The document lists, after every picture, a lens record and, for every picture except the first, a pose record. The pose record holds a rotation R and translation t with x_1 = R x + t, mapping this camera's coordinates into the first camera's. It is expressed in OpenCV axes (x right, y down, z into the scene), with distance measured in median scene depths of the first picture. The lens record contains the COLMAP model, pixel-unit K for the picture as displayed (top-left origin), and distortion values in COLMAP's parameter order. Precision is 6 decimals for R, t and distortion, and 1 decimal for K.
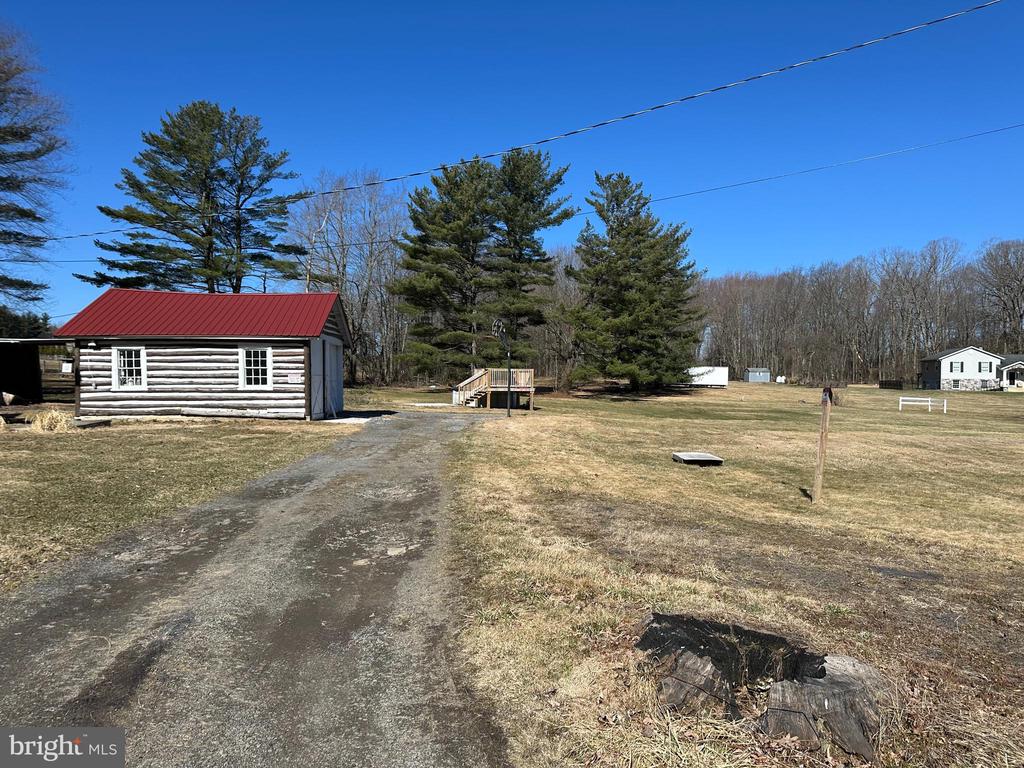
lens RADIAL K [[716.0, 0, 514.6], [0, 716.0, 385.1], [0, 0, 1]] dist [0.051777, -0.054775]
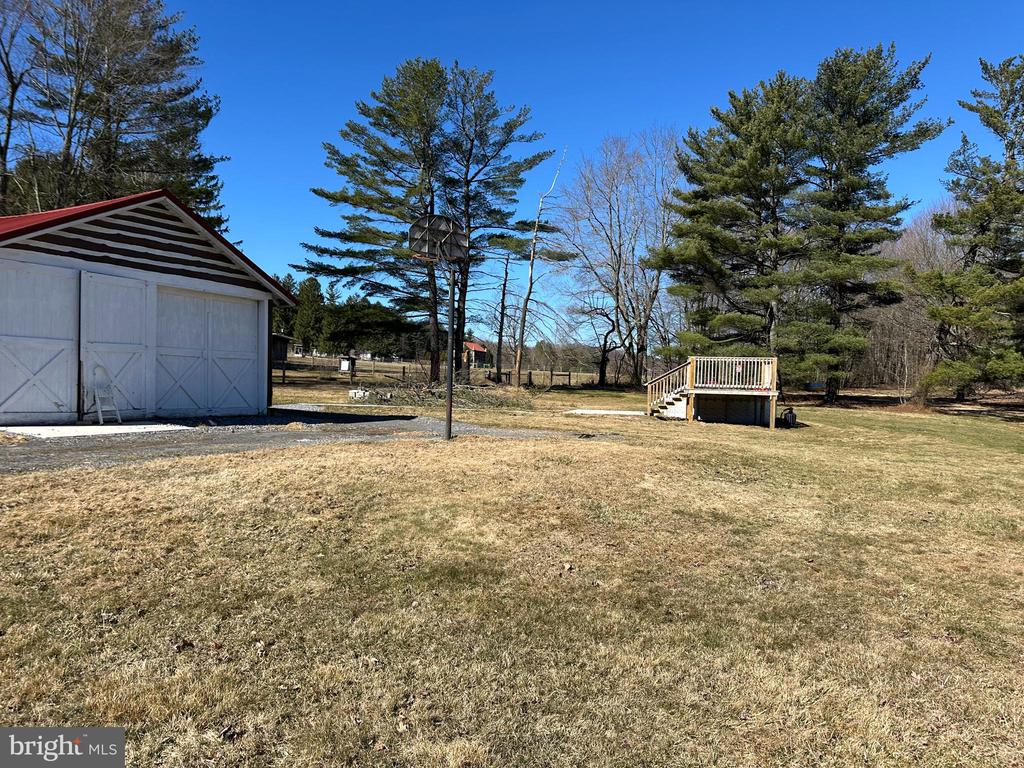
lens RADIAL K [[716.0, 0, 510.2], [0, 716.0, 385.7], [0, 0, 1]] dist [0.051777, -0.054775]
pose [[0.853378, 0.013789, -0.521110, 0.131730], [-0.020521, 0.999764, -0.007150, 0.008286], [0.520889, 0.016795, 0.853459, 0.334078]]
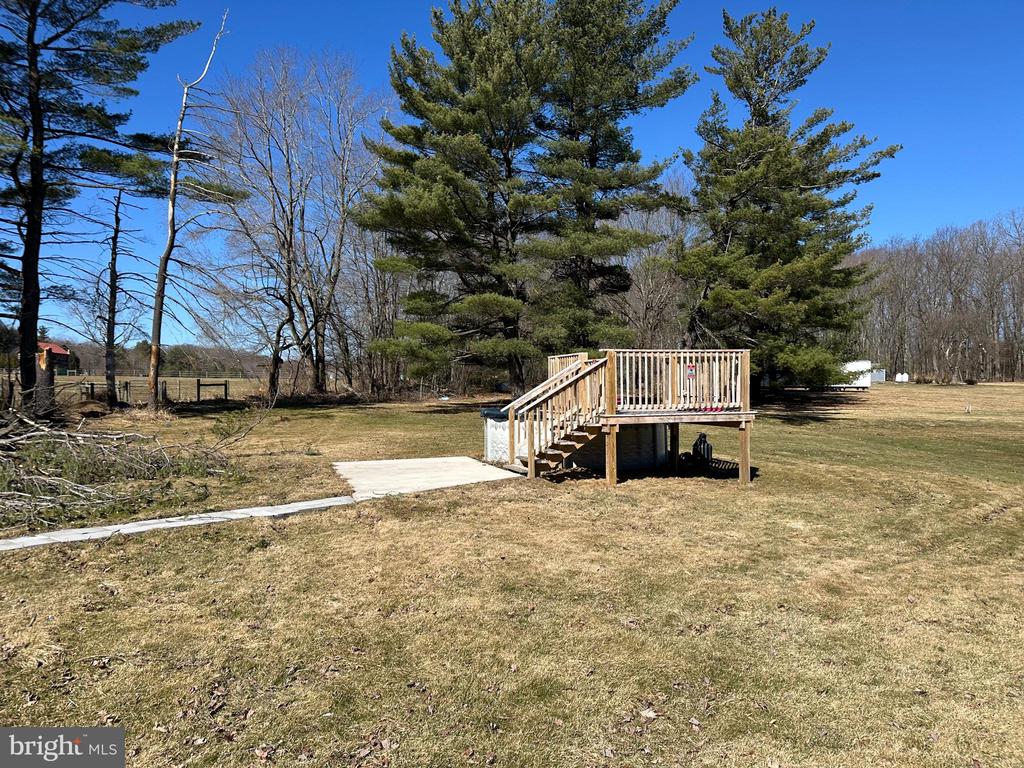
lens RADIAL K [[716.0, 0, 507.3], [0, 716.0, 390.5], [0, 0, 1]] dist [0.051777, -0.054775]
pose [[0.999113, -0.021177, -0.036393, -0.058638], [0.021141, 0.999776, -0.001367, -0.005589], [0.036413, 0.000597, 0.999337, 0.598963]]
